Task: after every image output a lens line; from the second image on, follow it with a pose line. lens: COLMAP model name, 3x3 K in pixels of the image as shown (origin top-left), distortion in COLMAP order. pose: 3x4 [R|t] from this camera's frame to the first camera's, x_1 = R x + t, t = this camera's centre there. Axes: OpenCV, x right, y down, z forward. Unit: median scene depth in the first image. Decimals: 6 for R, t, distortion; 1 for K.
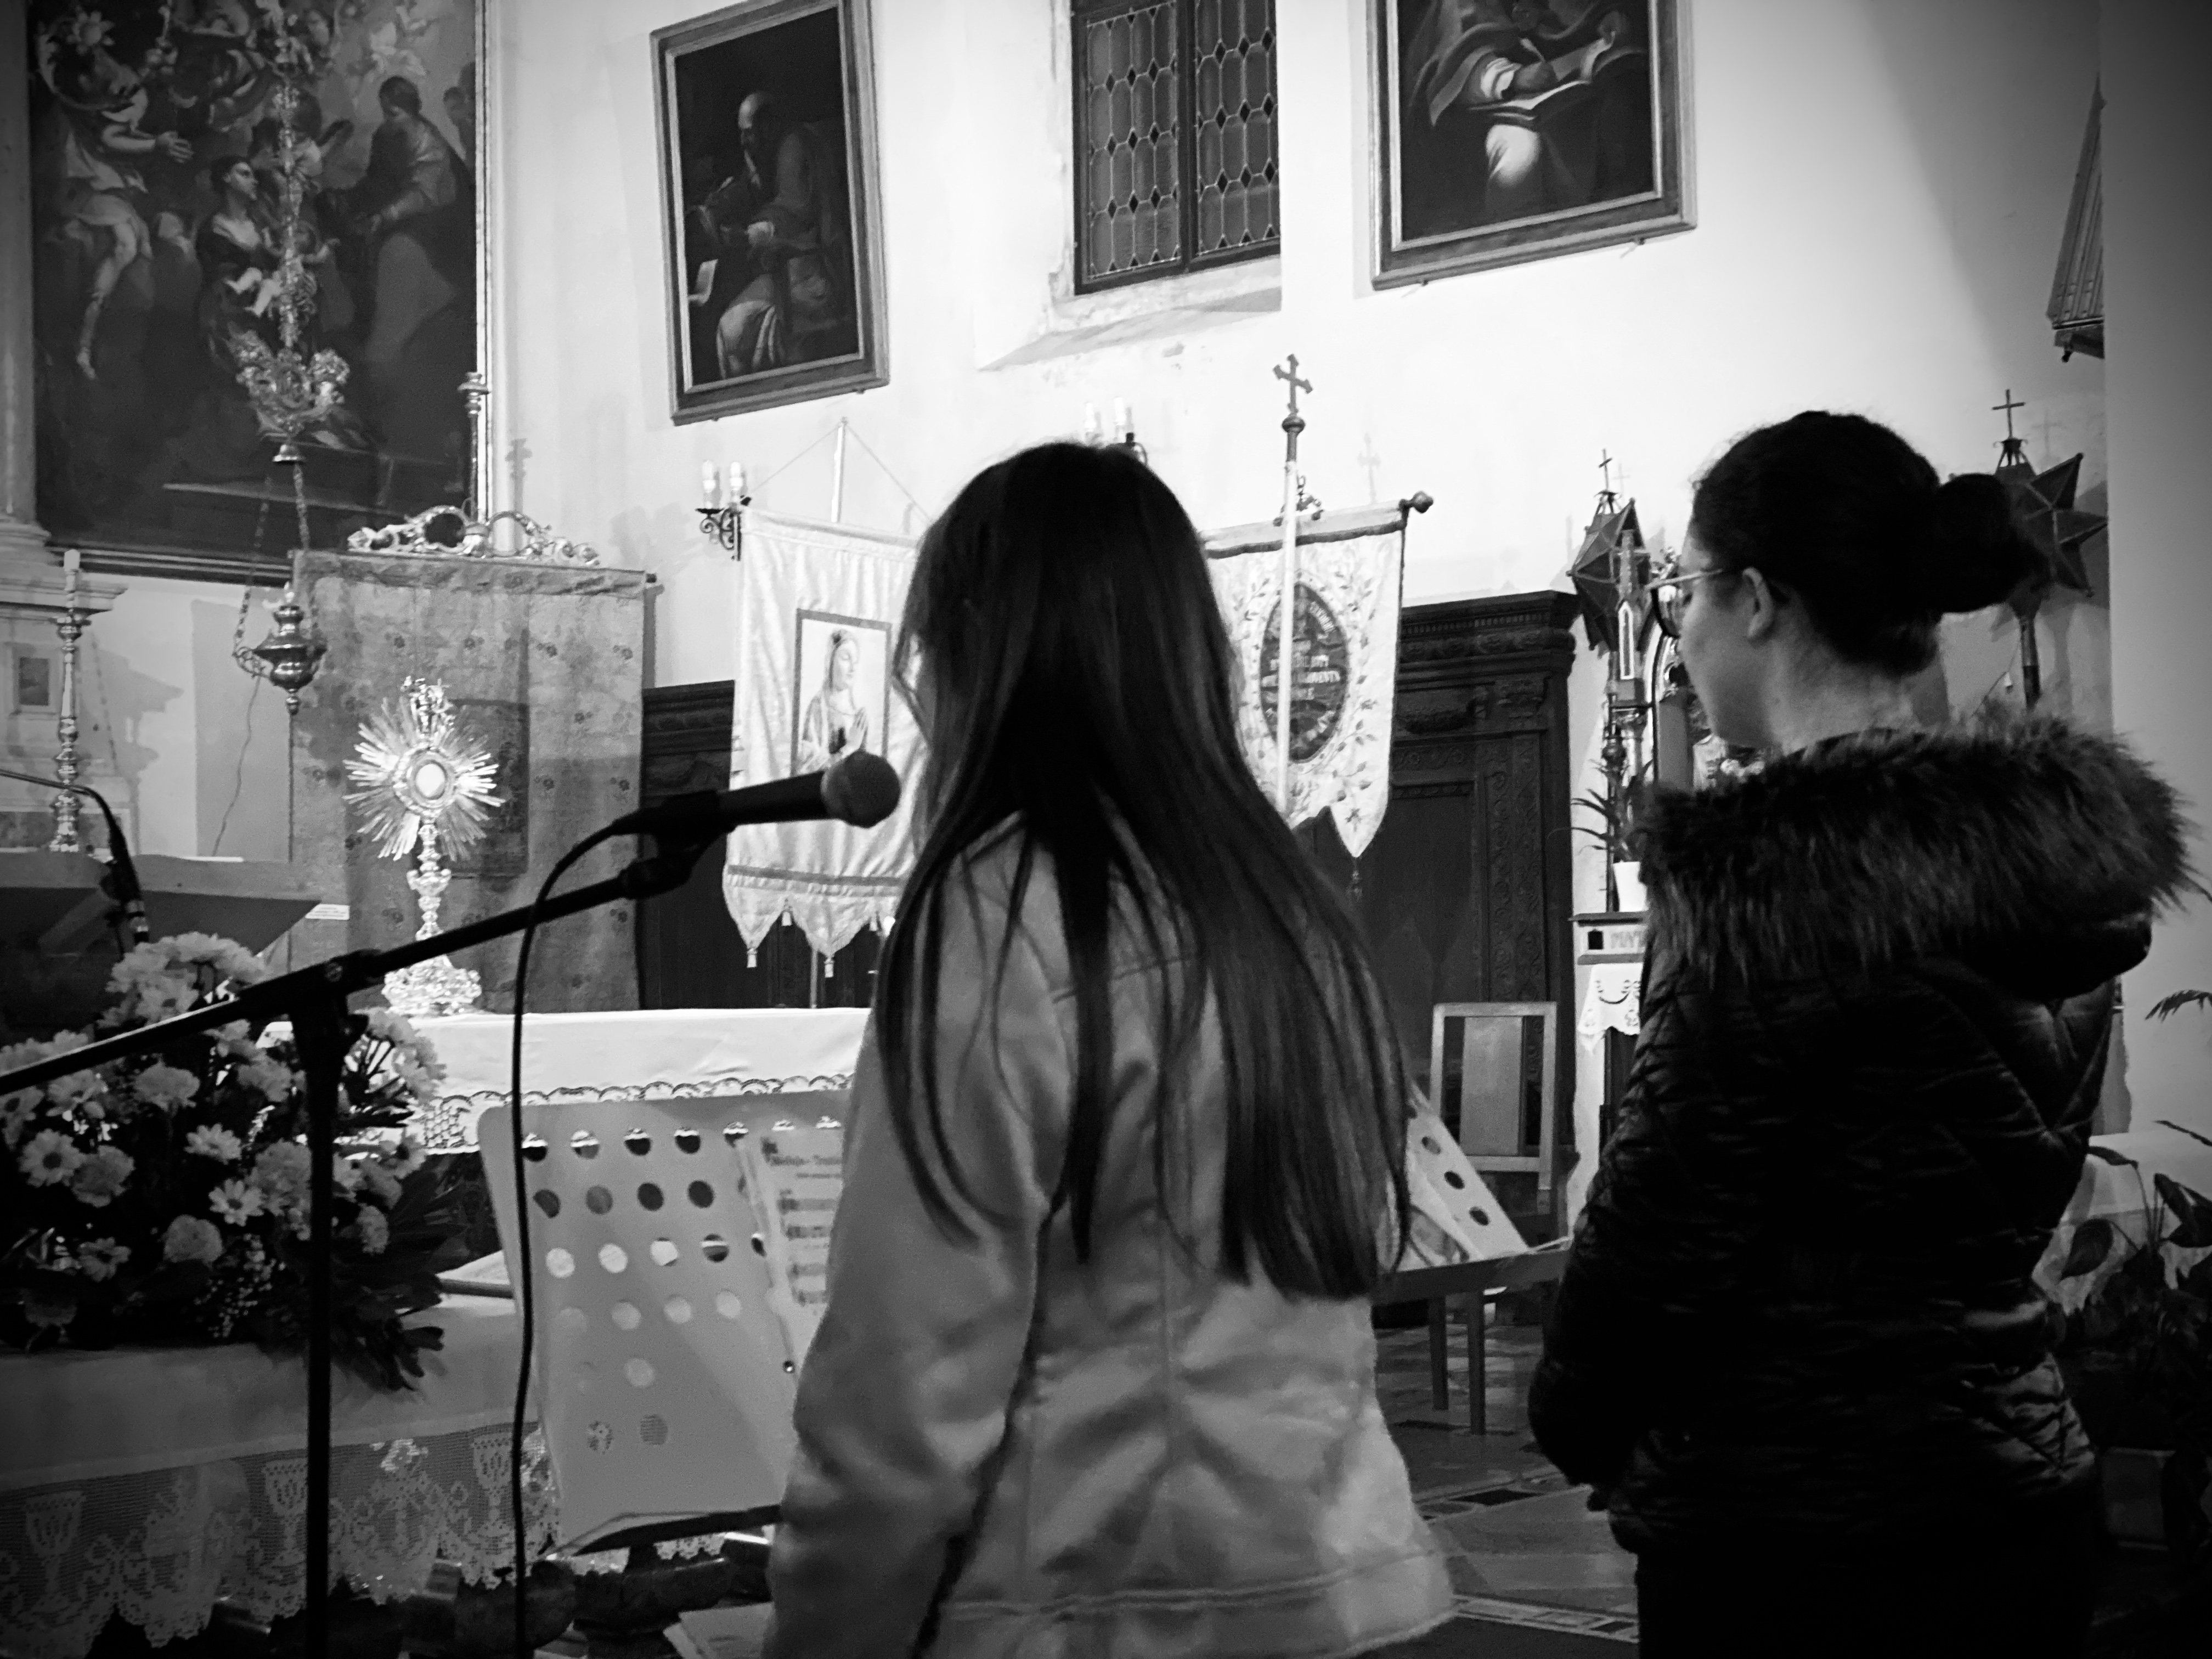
lens RADIAL K [[3274.3, 0, 1119.0], [0, 3274.3, 816.3], [0, 0, 1]] dist [0.112079, 0.000000]
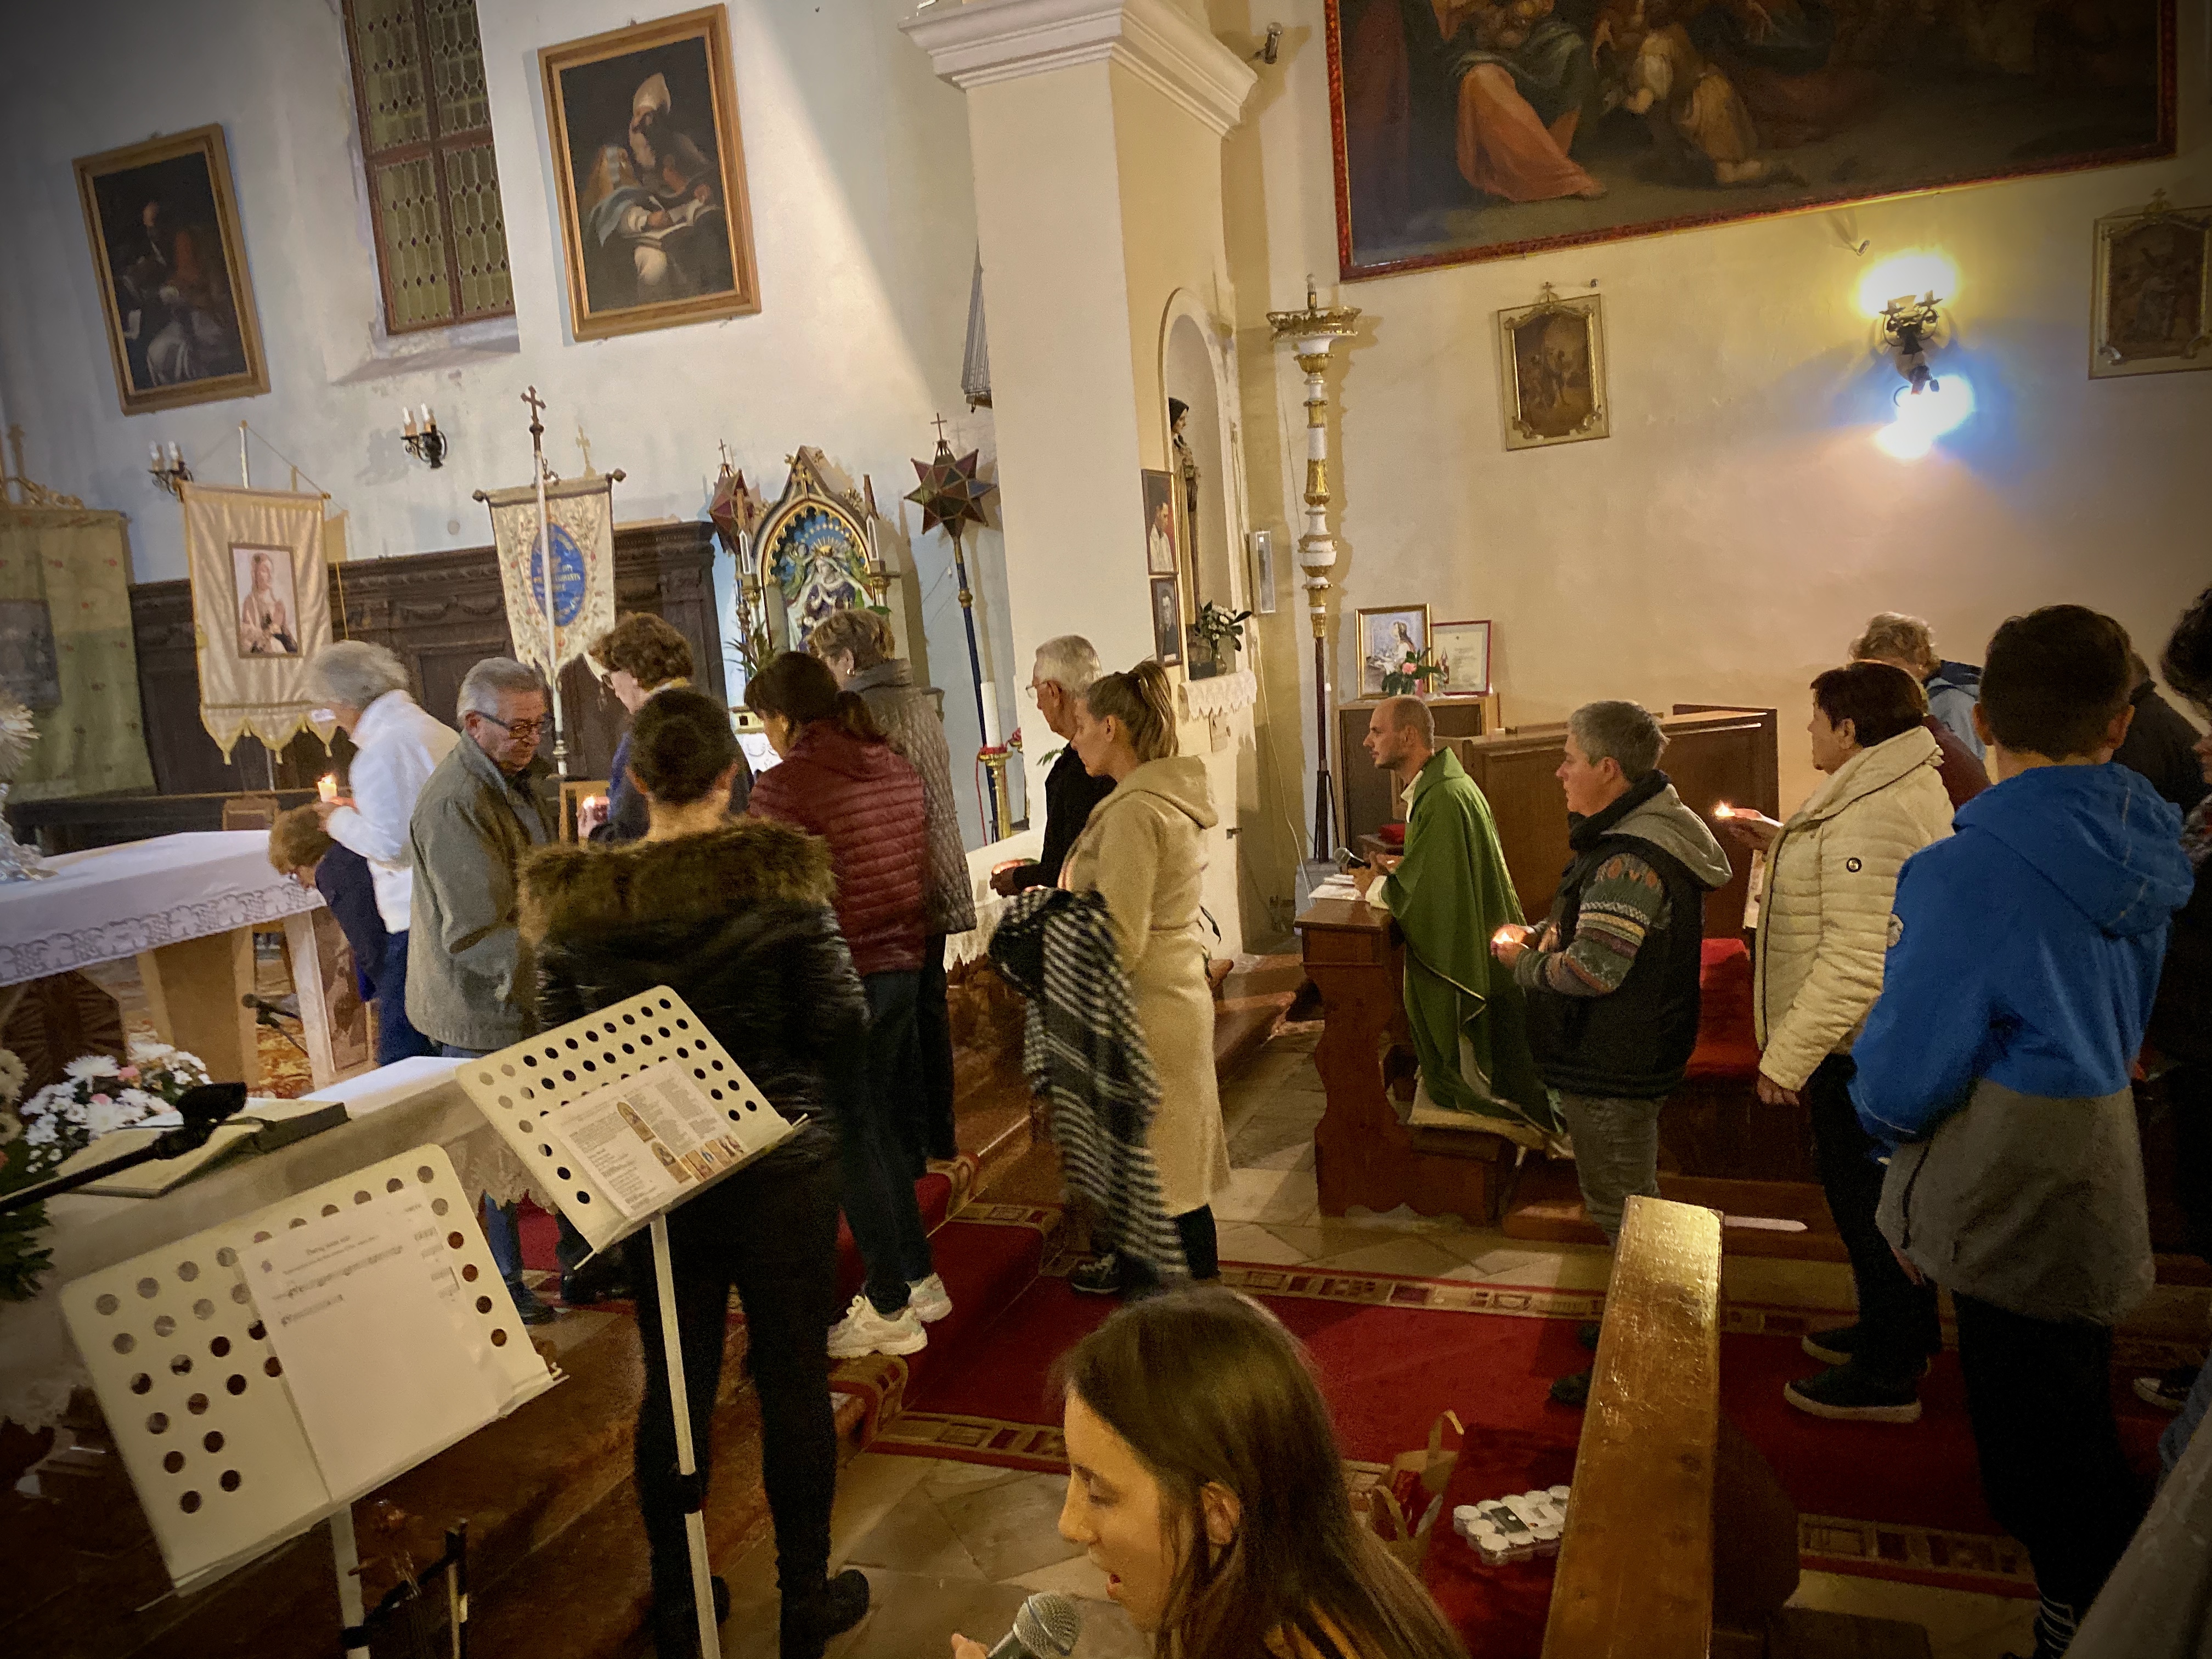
lens RADIAL K [[1688.6, 0, 1102.8], [0, 1688.6, 831.4], [0, 0, 1]] dist [0.017808, -0.013075]
pose [[0.930909, -0.105992, 0.349534, -0.002666], [0.048407, 0.984330, 0.169563, -0.039921], [-0.362029, -0.140928, 0.921452, 0.039533]]
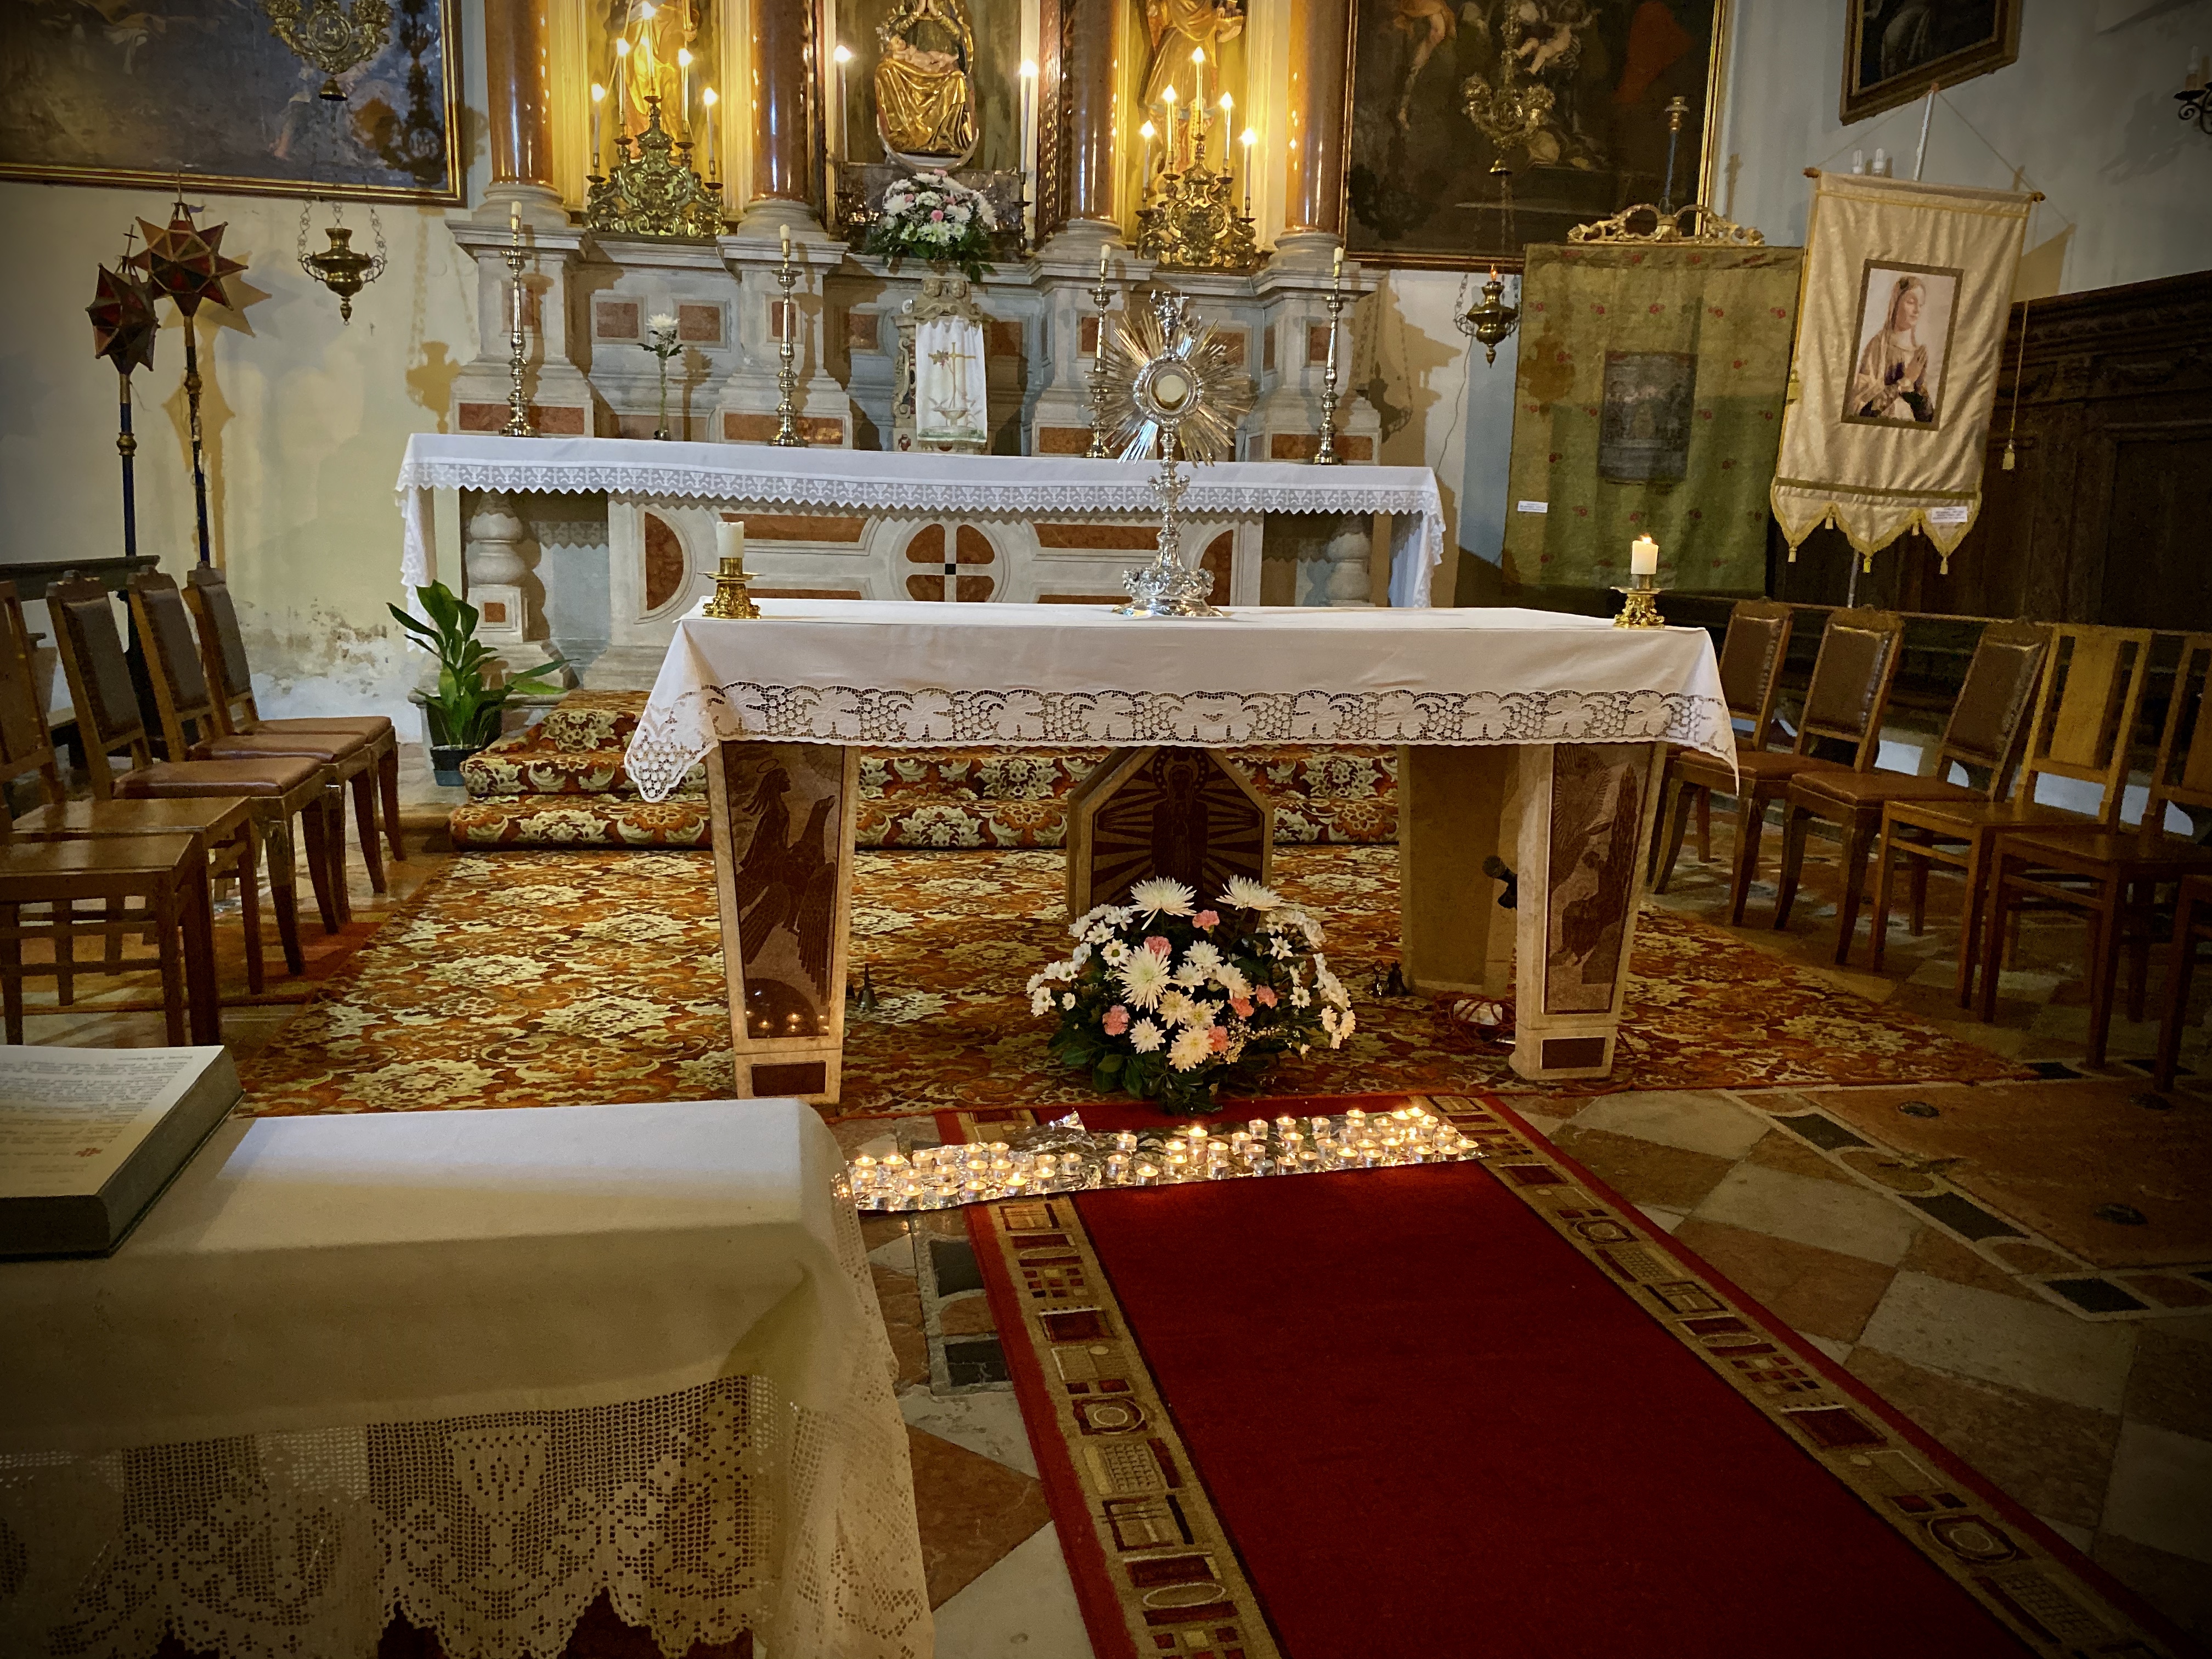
lens RADIAL K [[1688.6, 0, 1111.0], [0, 1688.6, 823.9], [0, 0, 1]] dist [0.017808, -0.013075]
pose [[0.798211, 0.137542, -0.586465, 0.065762], [-0.007454, 0.975764, 0.218699, 0.003783], [0.602332, -0.170197, 0.779890, 0.291402]]
